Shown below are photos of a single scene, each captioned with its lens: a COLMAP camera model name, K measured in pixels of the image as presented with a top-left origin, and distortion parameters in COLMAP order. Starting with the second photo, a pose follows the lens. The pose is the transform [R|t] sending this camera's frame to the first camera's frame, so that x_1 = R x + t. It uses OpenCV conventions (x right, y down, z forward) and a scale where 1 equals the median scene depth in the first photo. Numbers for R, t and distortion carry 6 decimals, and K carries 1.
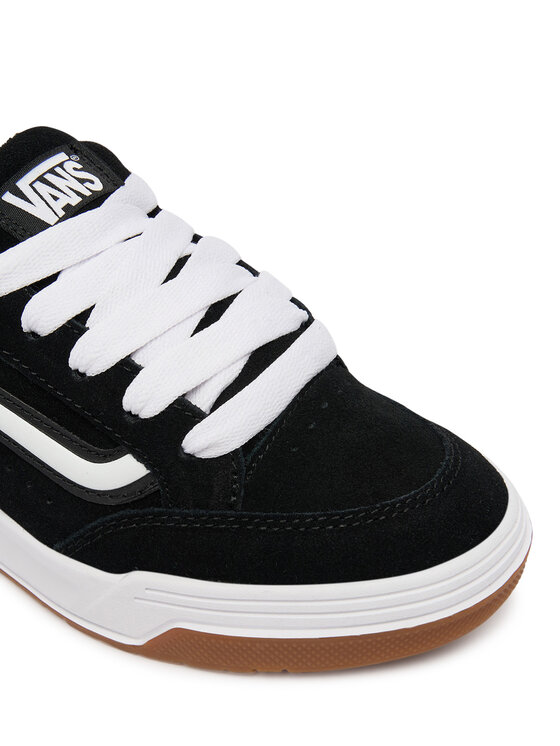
lens RADIAL K [[997.6, 0, 280.3], [0, 997.6, 372.6], [0, 0, 1]] dist [-0.049597, 0.000000]
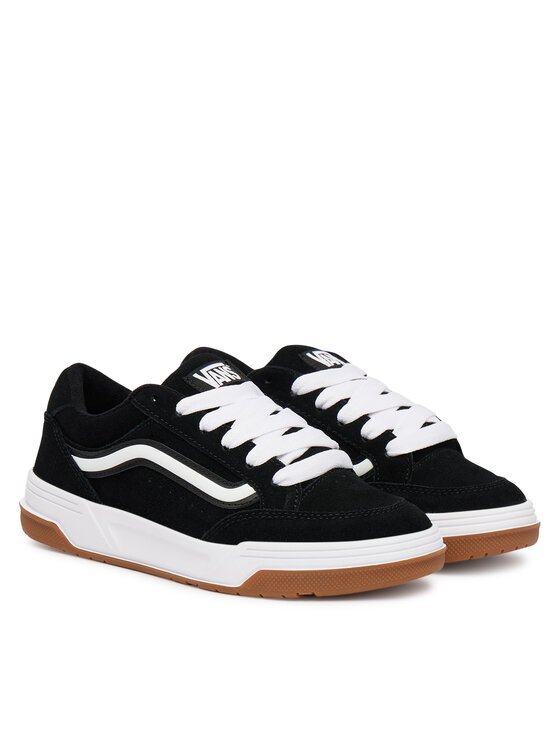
lens RADIAL K [[2067.2, 0, 280.0], [0, 2067.2, 373.0], [0, 0, 1]] dist [0.007565, 0.000000]
pose [[0.996473, 0.072571, -0.042130, 0.081553], [-0.083829, 0.883515, -0.460841, 1.842554], [0.003778, 0.462748, 0.886482, -2.898346]]
